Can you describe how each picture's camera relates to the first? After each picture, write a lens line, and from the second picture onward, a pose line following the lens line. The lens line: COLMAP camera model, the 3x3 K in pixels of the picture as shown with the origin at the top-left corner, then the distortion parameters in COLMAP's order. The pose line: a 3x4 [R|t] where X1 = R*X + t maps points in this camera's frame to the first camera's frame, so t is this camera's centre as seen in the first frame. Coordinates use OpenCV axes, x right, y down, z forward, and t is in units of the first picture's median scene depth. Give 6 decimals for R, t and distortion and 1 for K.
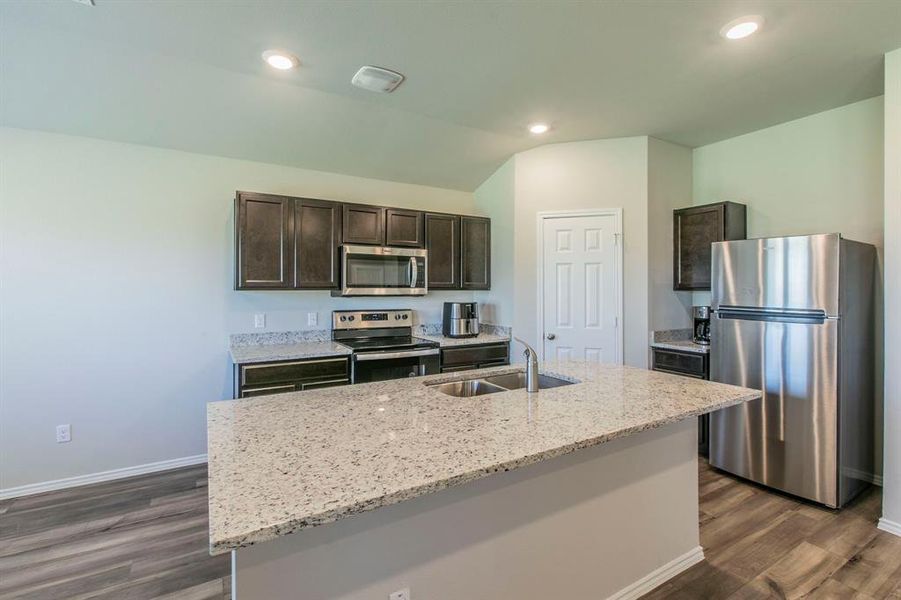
lens RADIAL K [[401.3, 0, 475.8], [0, 401.3, 285.8], [0, 0, 1]] dist [-0.005526, -0.000825]
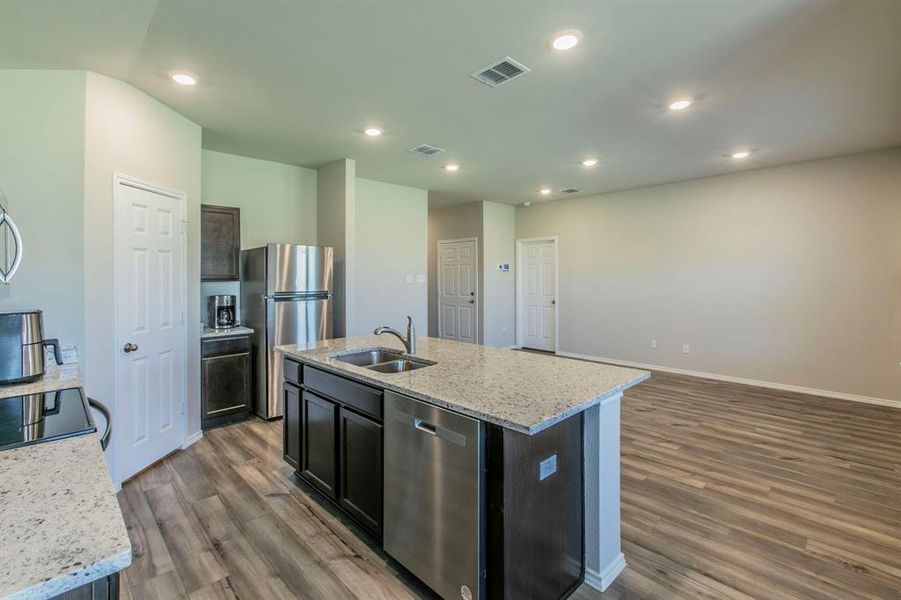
lens RADIAL K [[401.3, 0, 426.1], [0, 401.3, 282.0], [0, 0, 1]] dist [-0.005526, -0.000825]
pose [[-0.128724, -0.021354, 0.991451, -0.671037], [-0.002465, 0.999772, 0.021213, -0.011822], [-0.991677, 0.000286, -0.128747, 0.614552]]
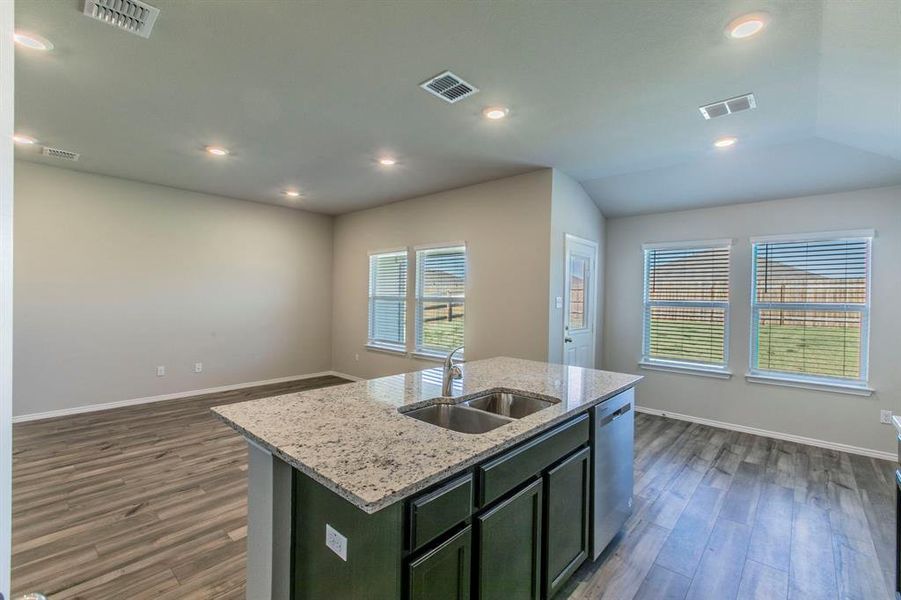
lens RADIAL K [[401.3, 0, 456.5], [0, 401.3, 300.0], [0, 0, 1]] dist [-0.005526, -0.000825]
pose [[-0.969069, -0.015965, -0.246273, 0.188659], [-0.019176, 0.999759, 0.010648, -0.004952], [0.246043, 0.015041, -0.969142, 1.086825]]
